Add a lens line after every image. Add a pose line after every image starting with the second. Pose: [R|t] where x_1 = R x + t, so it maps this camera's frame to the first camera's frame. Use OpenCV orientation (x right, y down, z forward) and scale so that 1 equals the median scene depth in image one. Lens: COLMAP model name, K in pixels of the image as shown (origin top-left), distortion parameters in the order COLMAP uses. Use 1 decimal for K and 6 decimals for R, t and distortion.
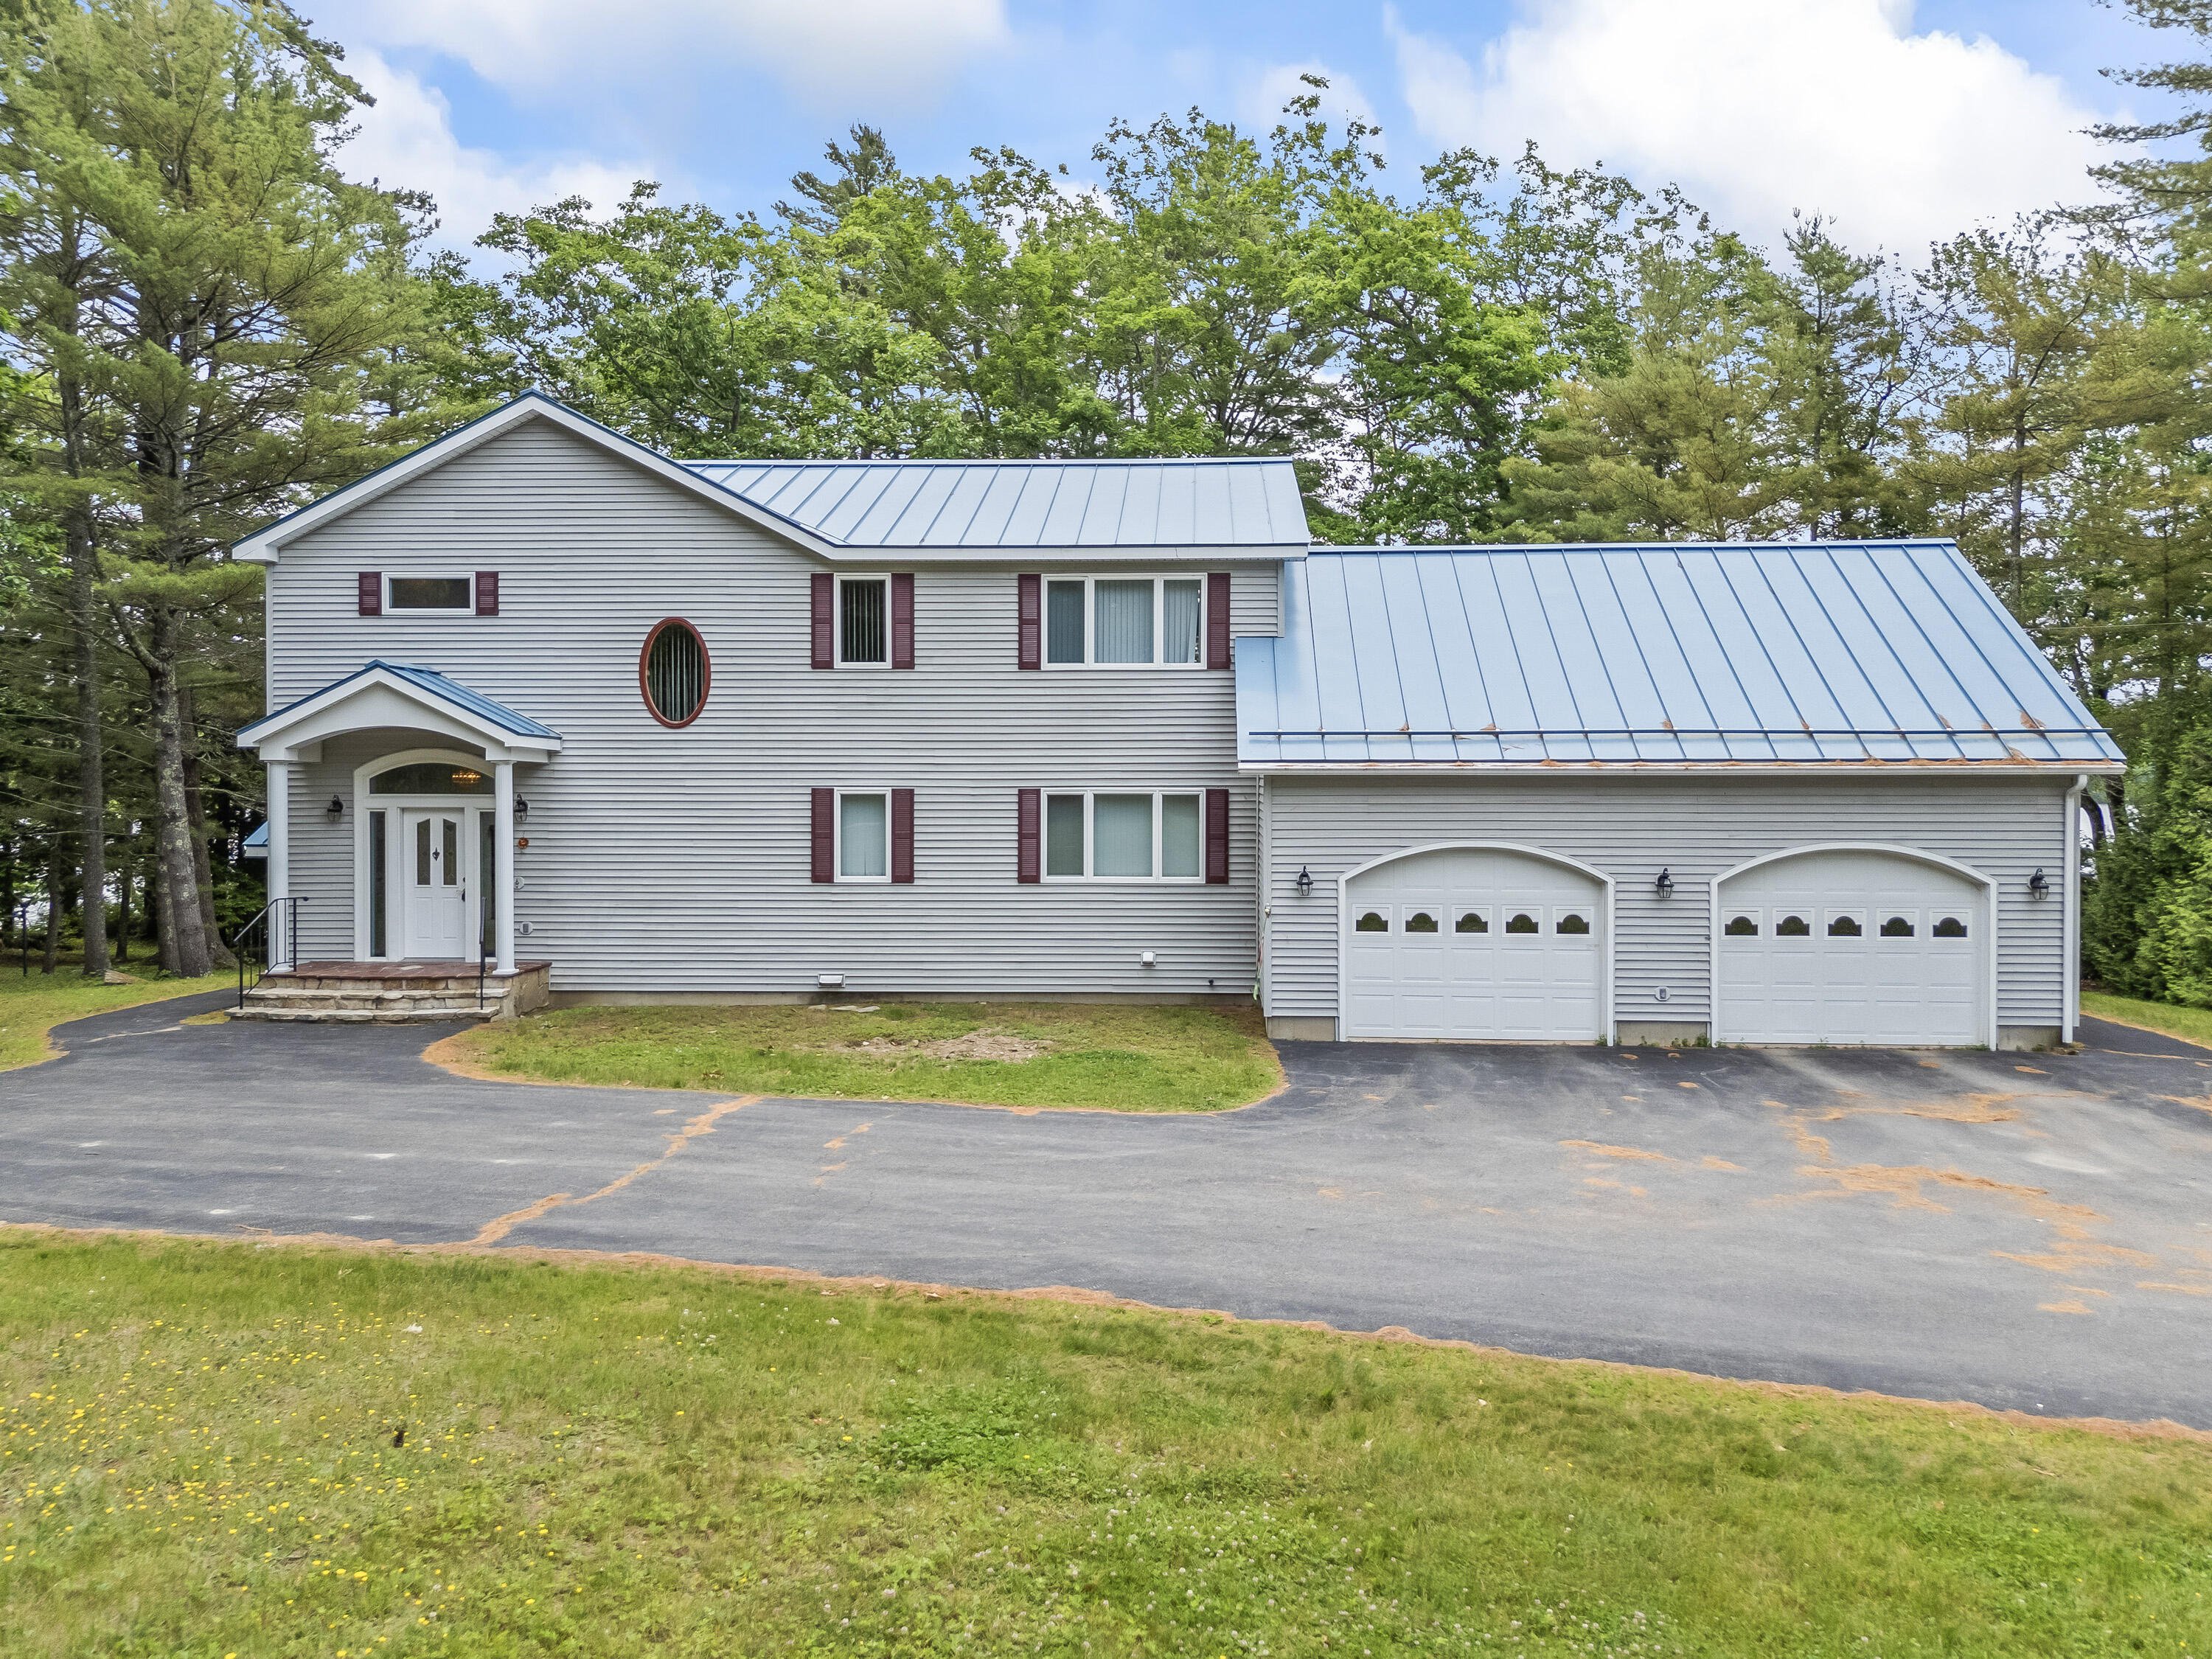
lens RADIAL K [[1626.9, 0, 1136.8], [0, 1626.9, 807.6], [0, 0, 1]] dist [0.051824, -0.032552]
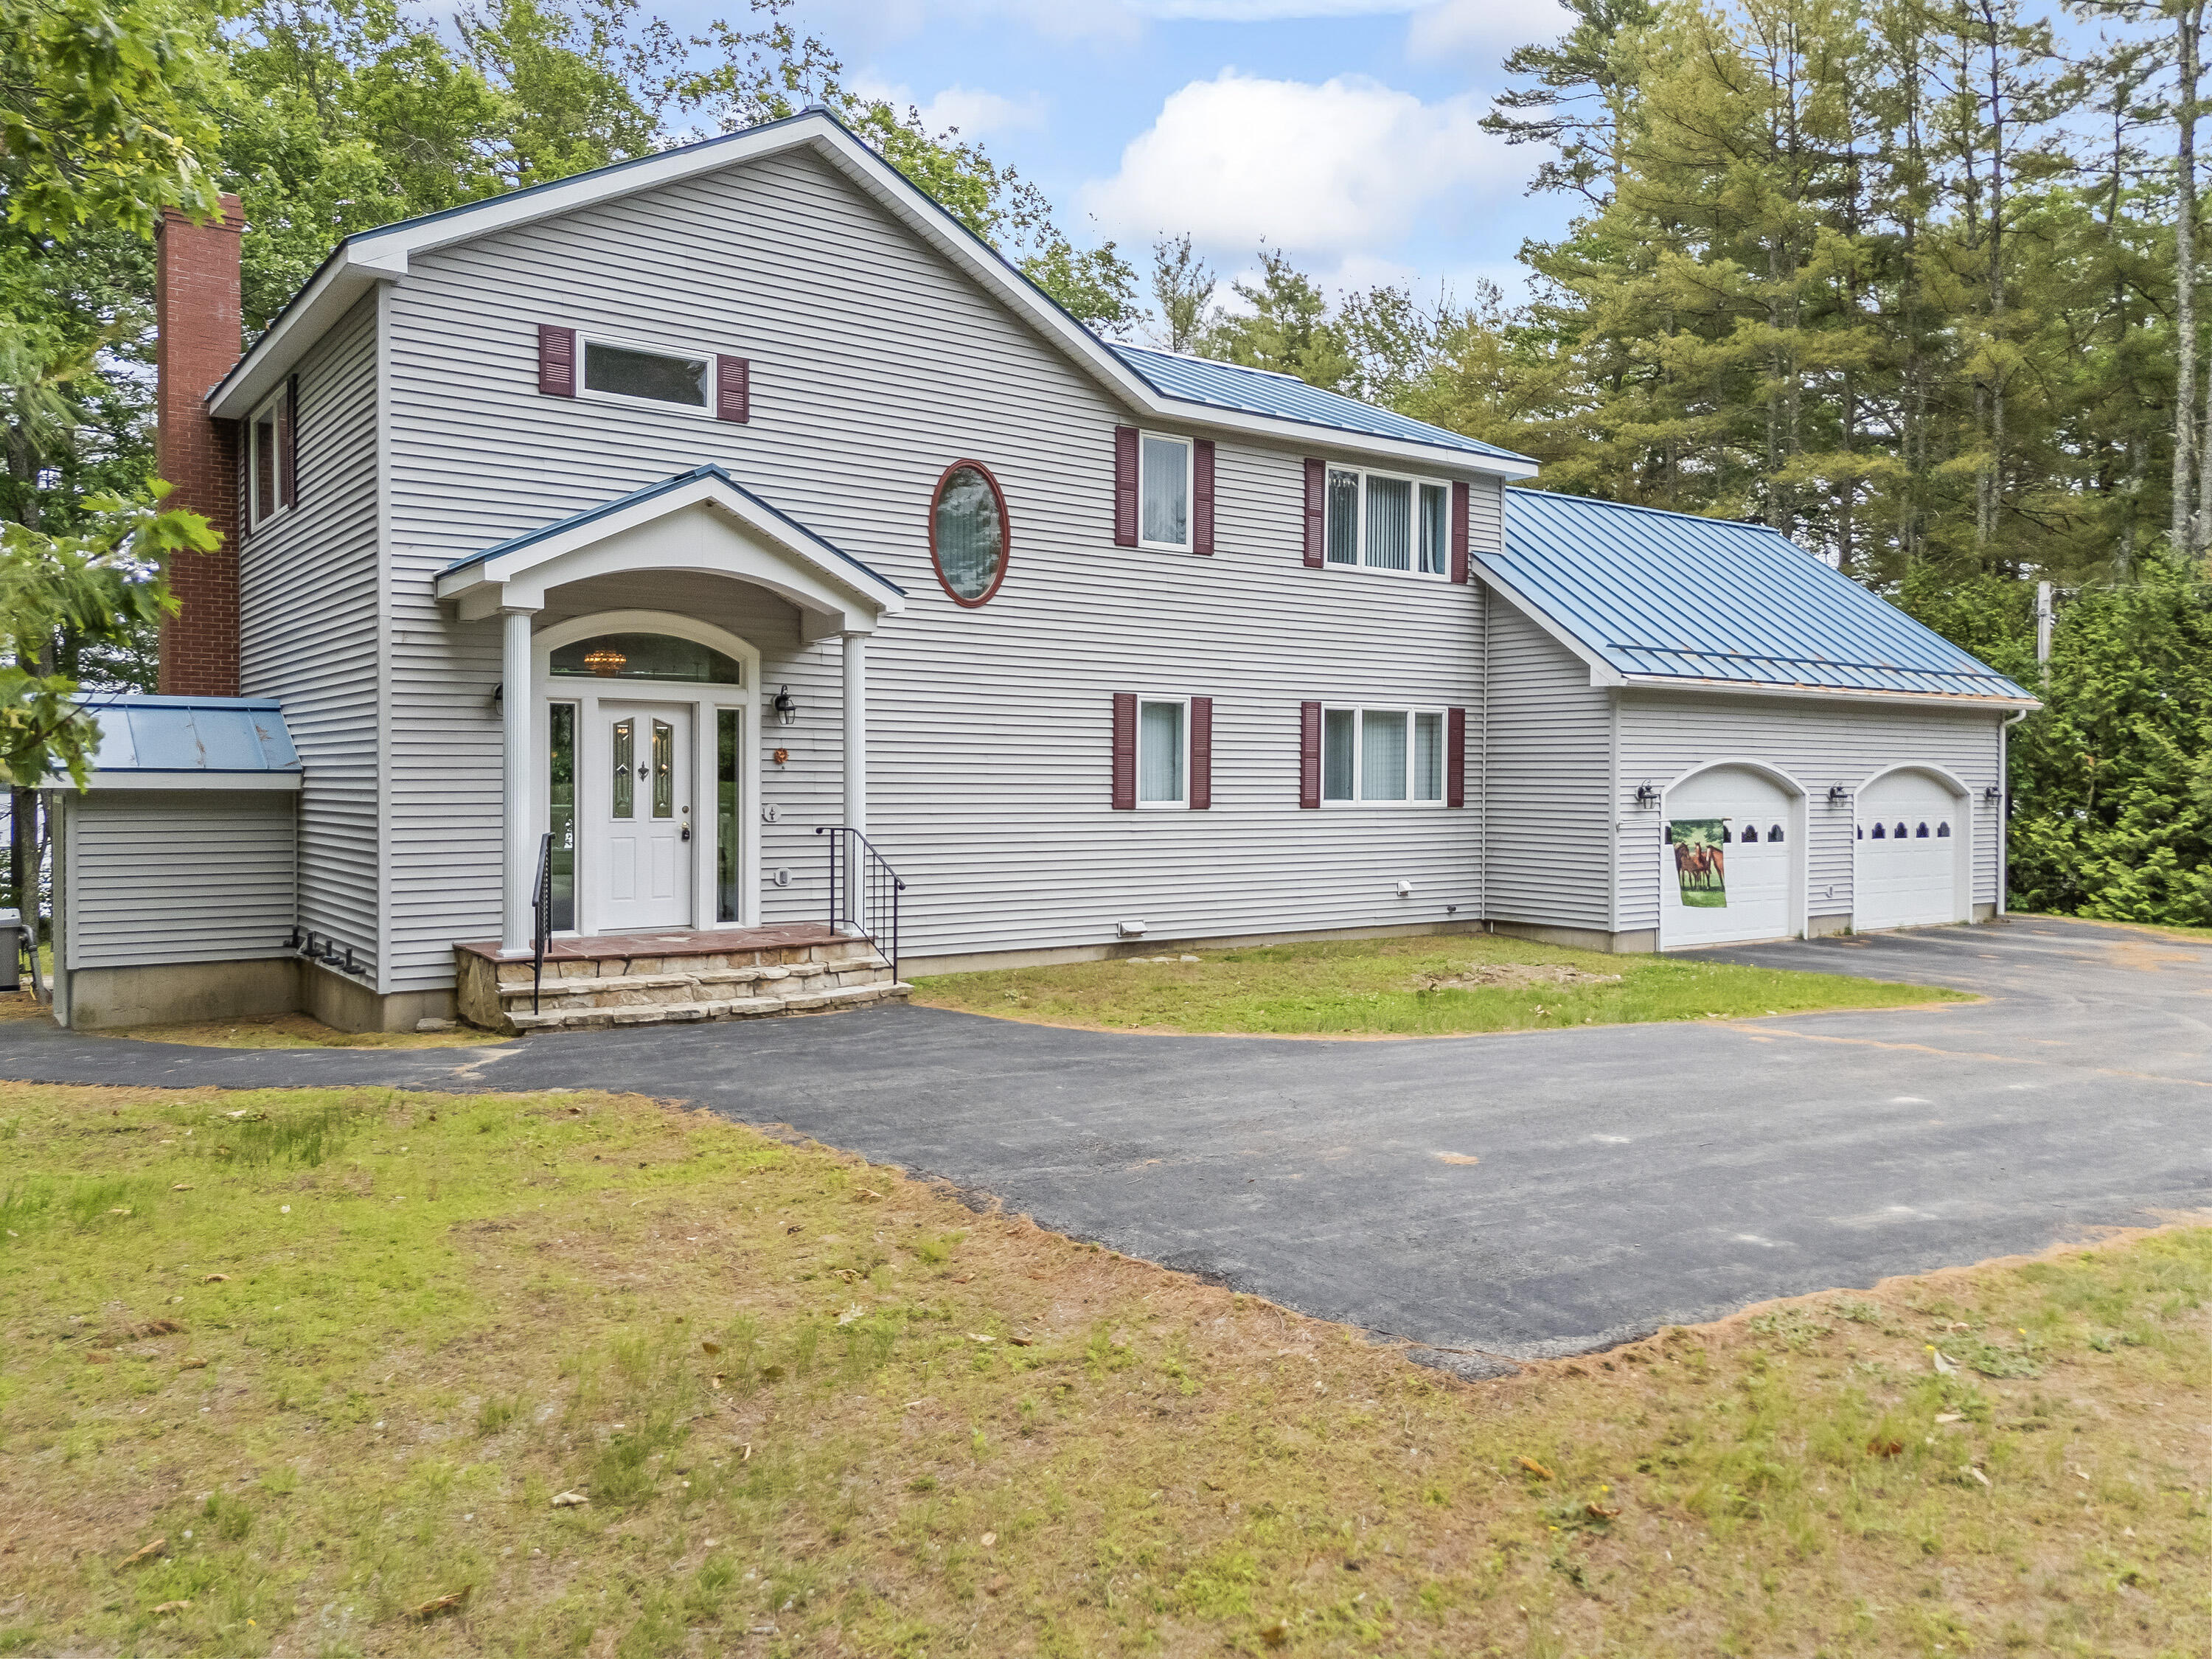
lens RADIAL K [[1626.9, 0, 1101.6], [0, 1626.9, 834.2], [0, 0, 1]] dist [0.051824, -0.032552]
pose [[0.778918, -0.016390, 0.626911, -0.716749], [0.004711, 0.999783, 0.020285, 0.042212], [-0.627108, -0.012847, 0.778827, 0.375664]]
